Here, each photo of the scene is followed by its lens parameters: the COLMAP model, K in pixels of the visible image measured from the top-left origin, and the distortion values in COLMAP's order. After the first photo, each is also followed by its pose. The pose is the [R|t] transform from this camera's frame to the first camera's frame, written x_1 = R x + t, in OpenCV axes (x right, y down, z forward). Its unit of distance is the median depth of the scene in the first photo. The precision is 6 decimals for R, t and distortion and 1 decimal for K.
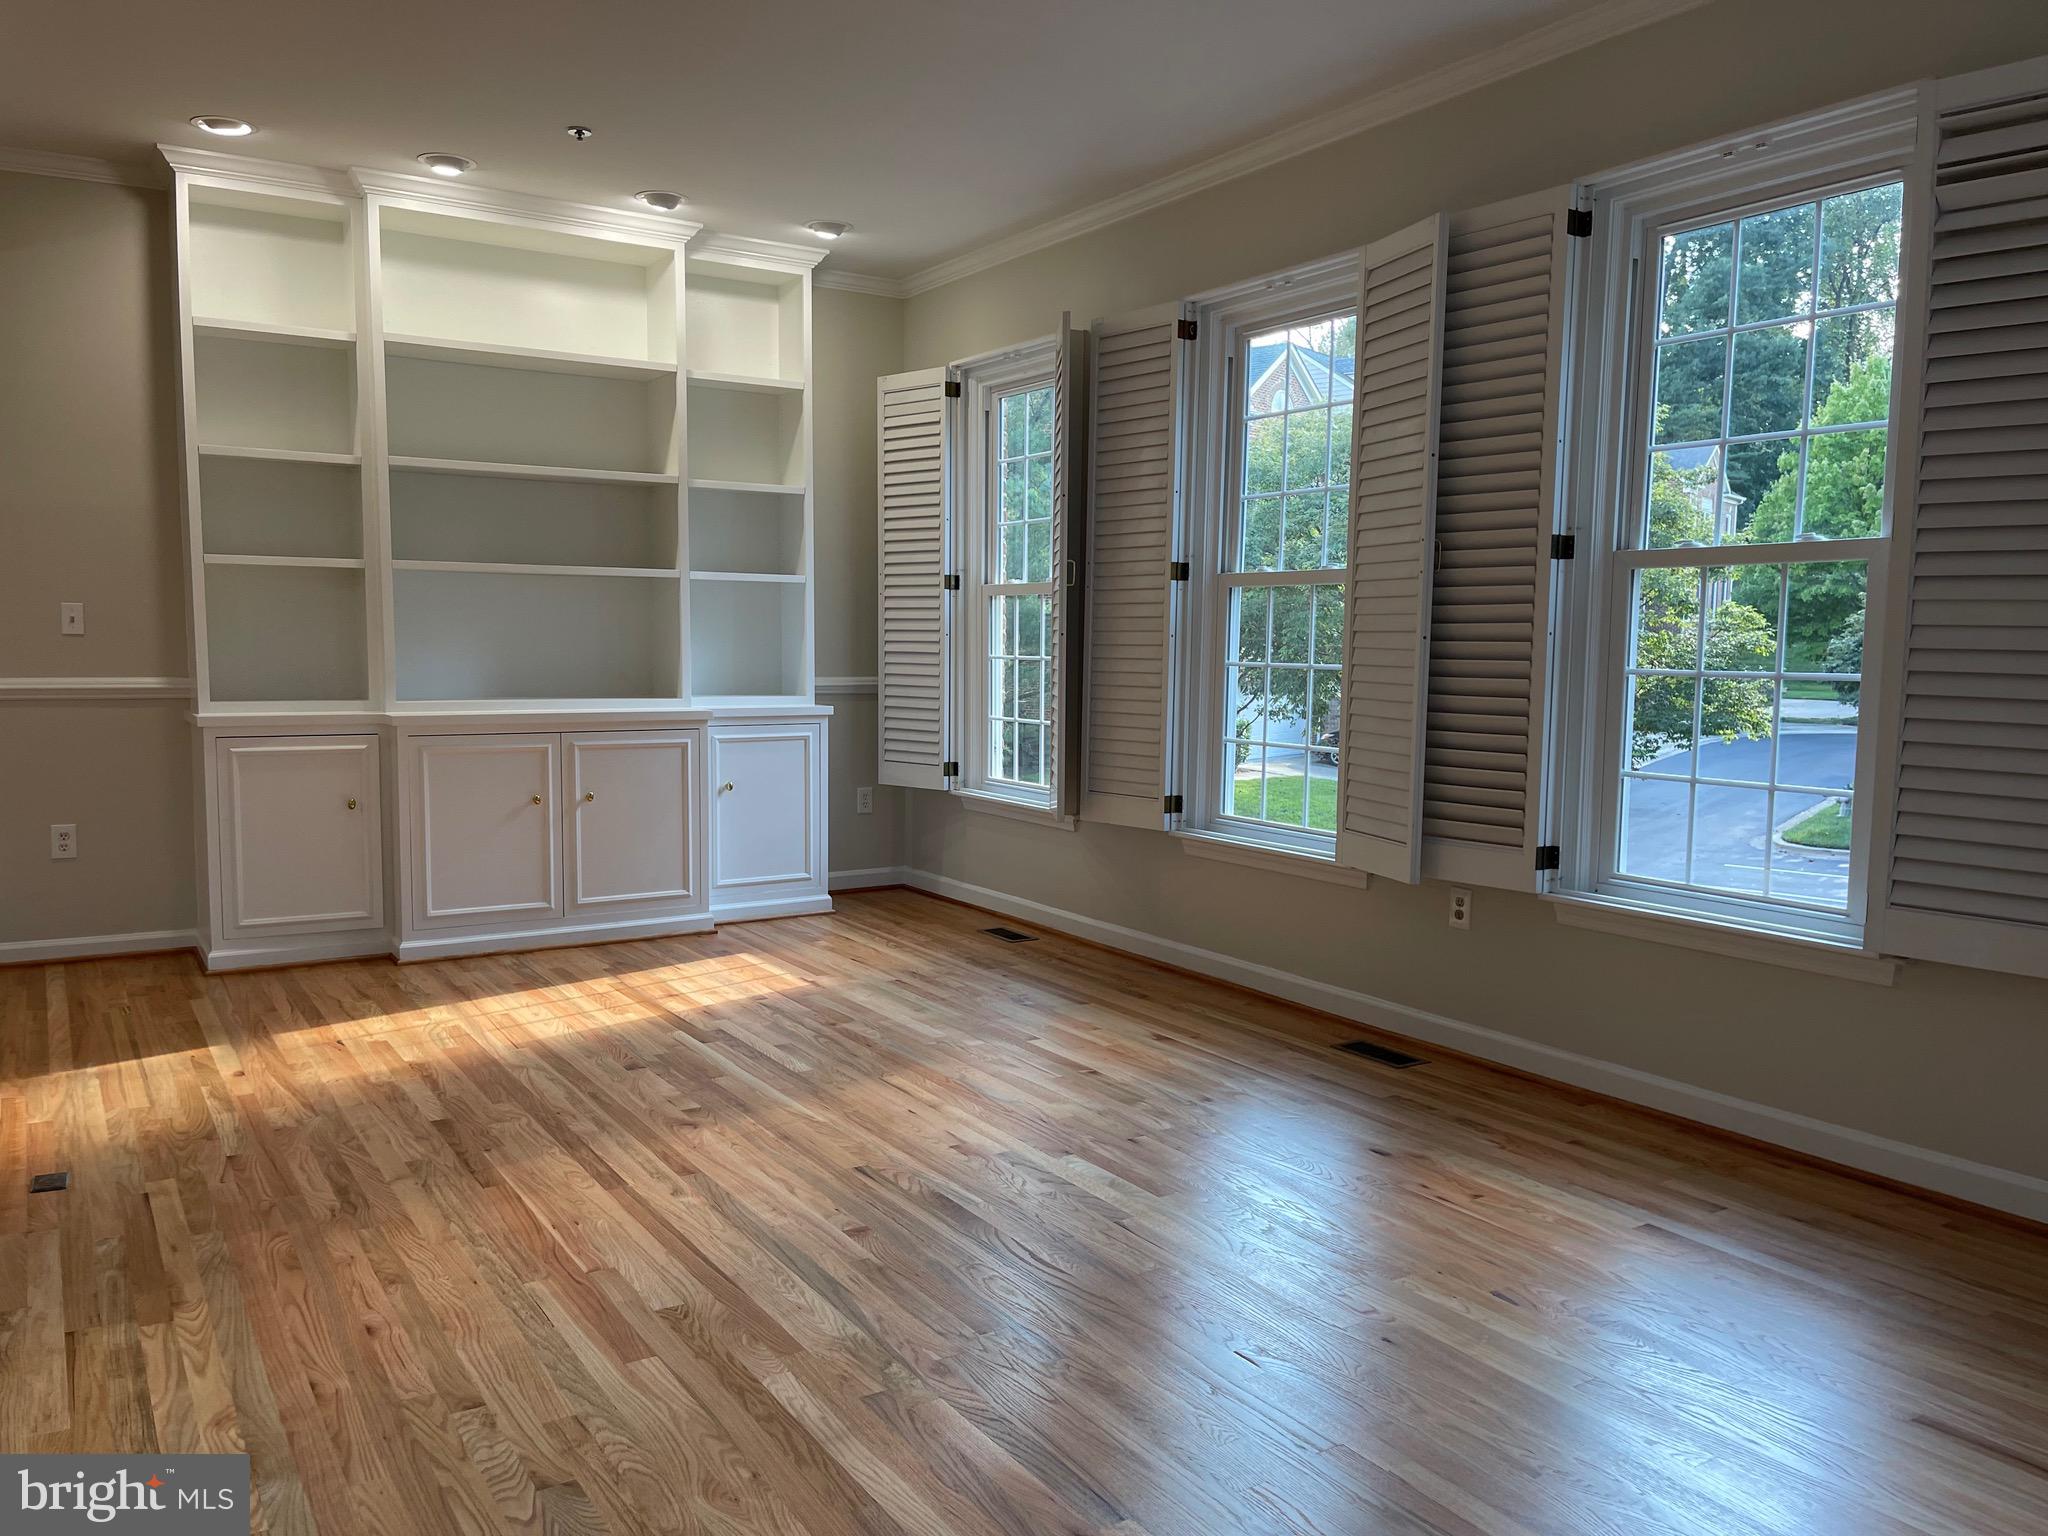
lens RADIAL K [[1537.5, 0, 1026.4], [0, 1537.5, 778.8], [0, 0, 1]] dist [0.062248, -0.090453]
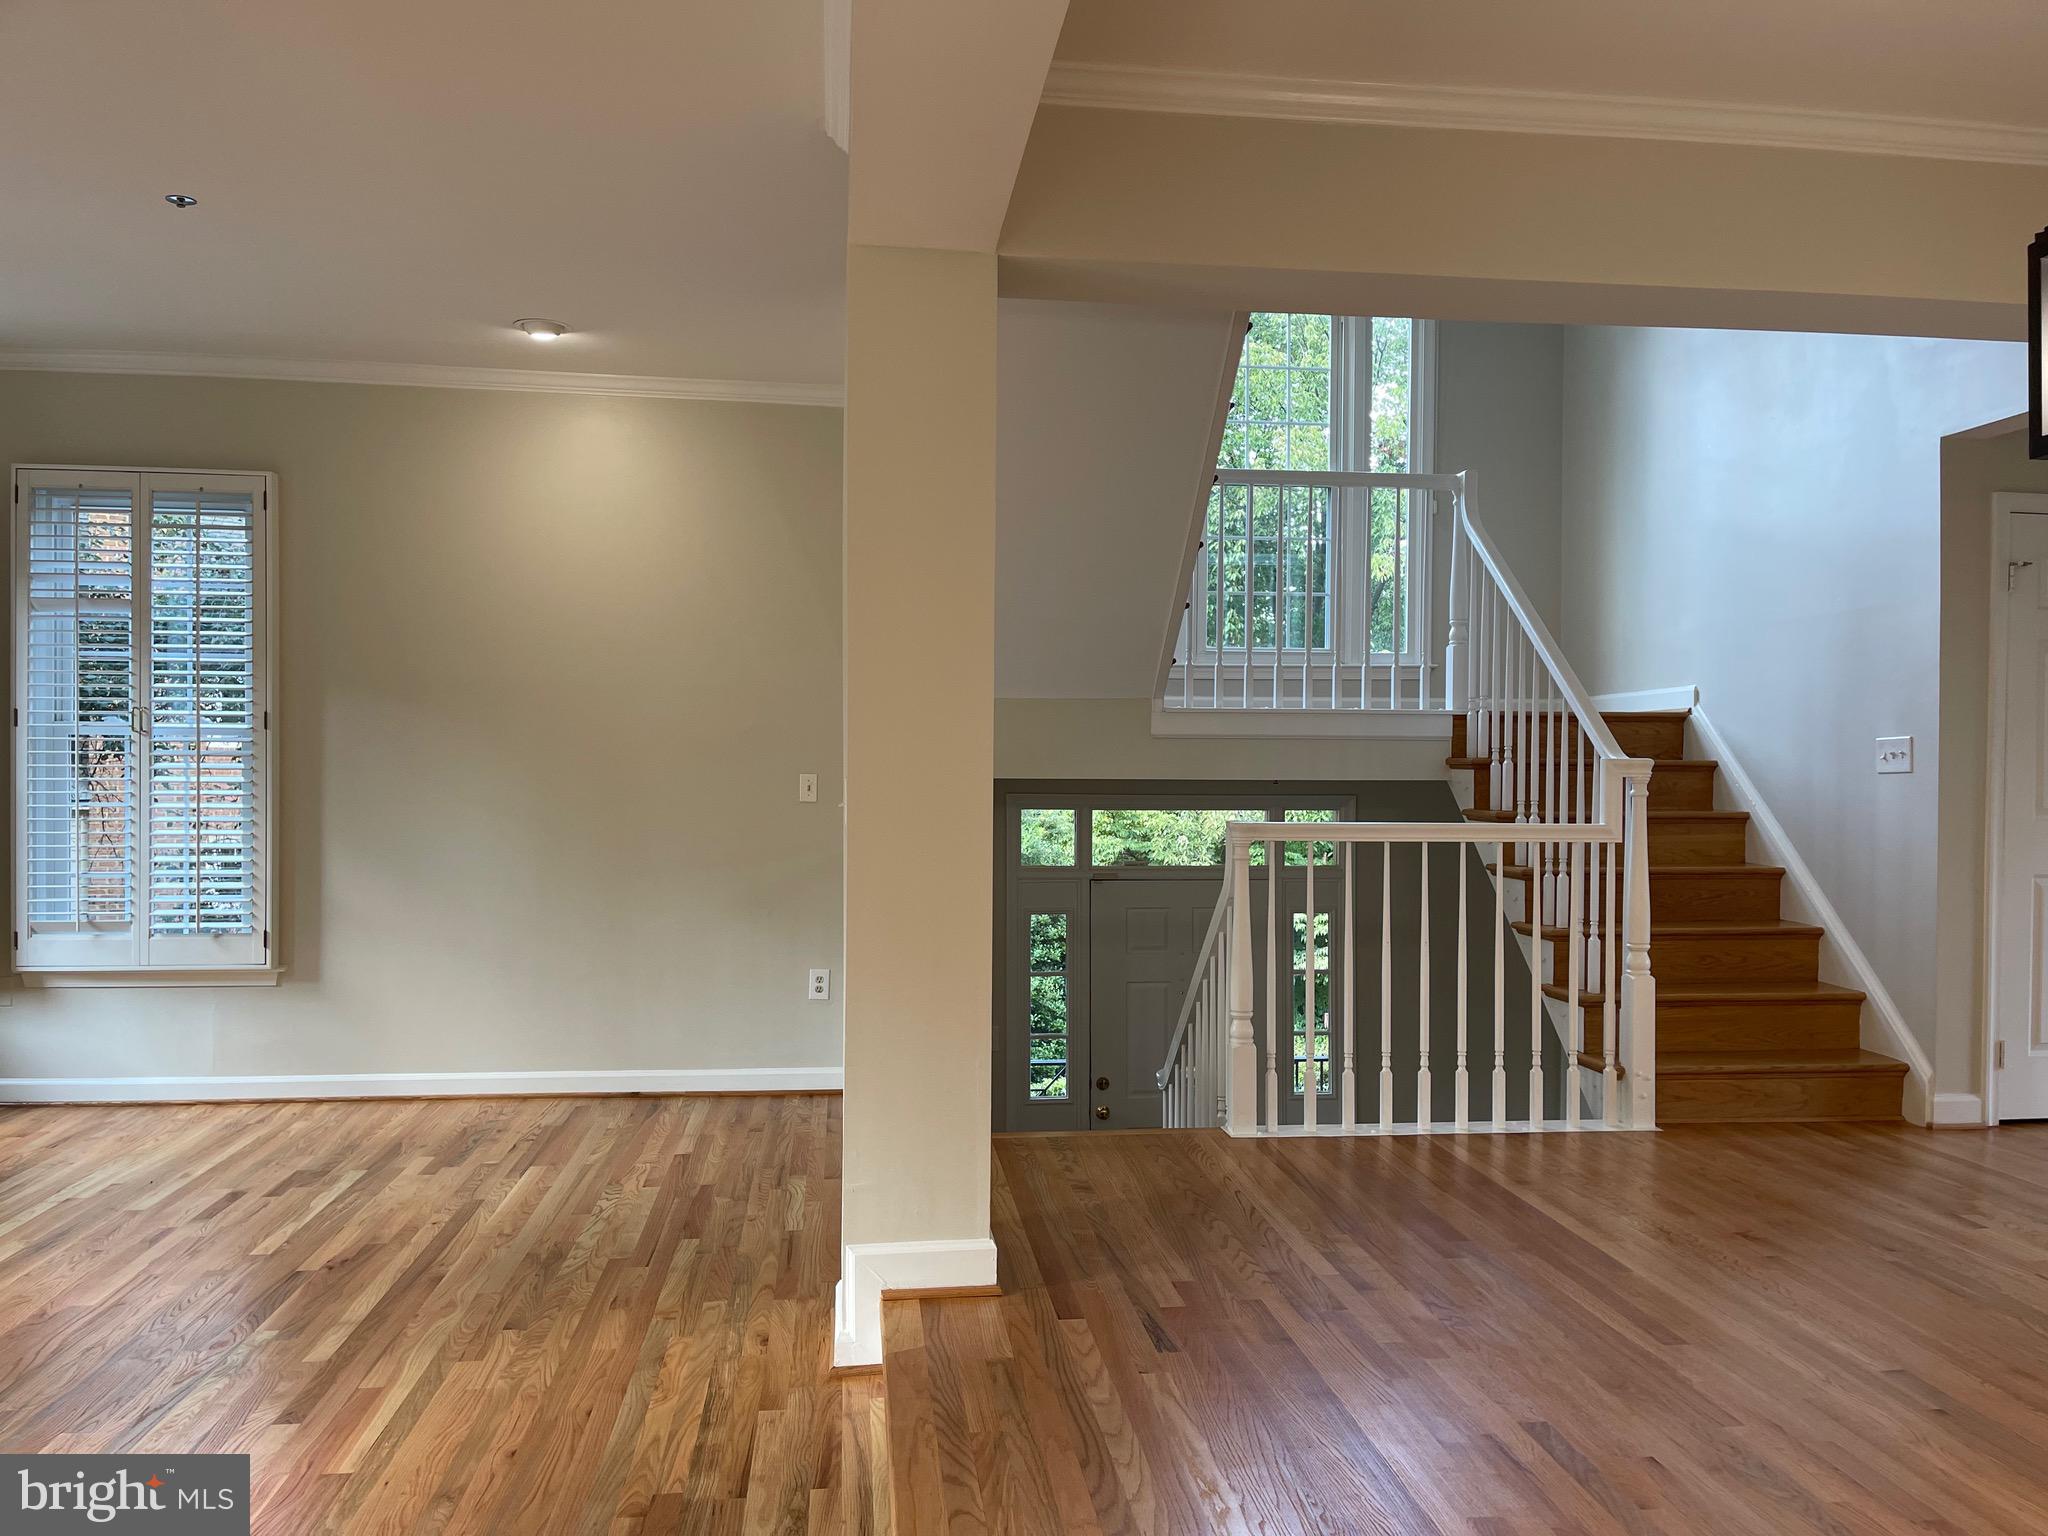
lens RADIAL K [[1537.9, 0, 1073.2], [0, 1537.9, 765.4], [0, 0, 1]] dist [0.036094, 0.000511]
pose [[-0.911848, -0.009992, 0.410406, -0.624184], [0.027310, 0.996013, 0.084927, -0.106846], [-0.409618, 0.088649, -0.907940, 0.910148]]
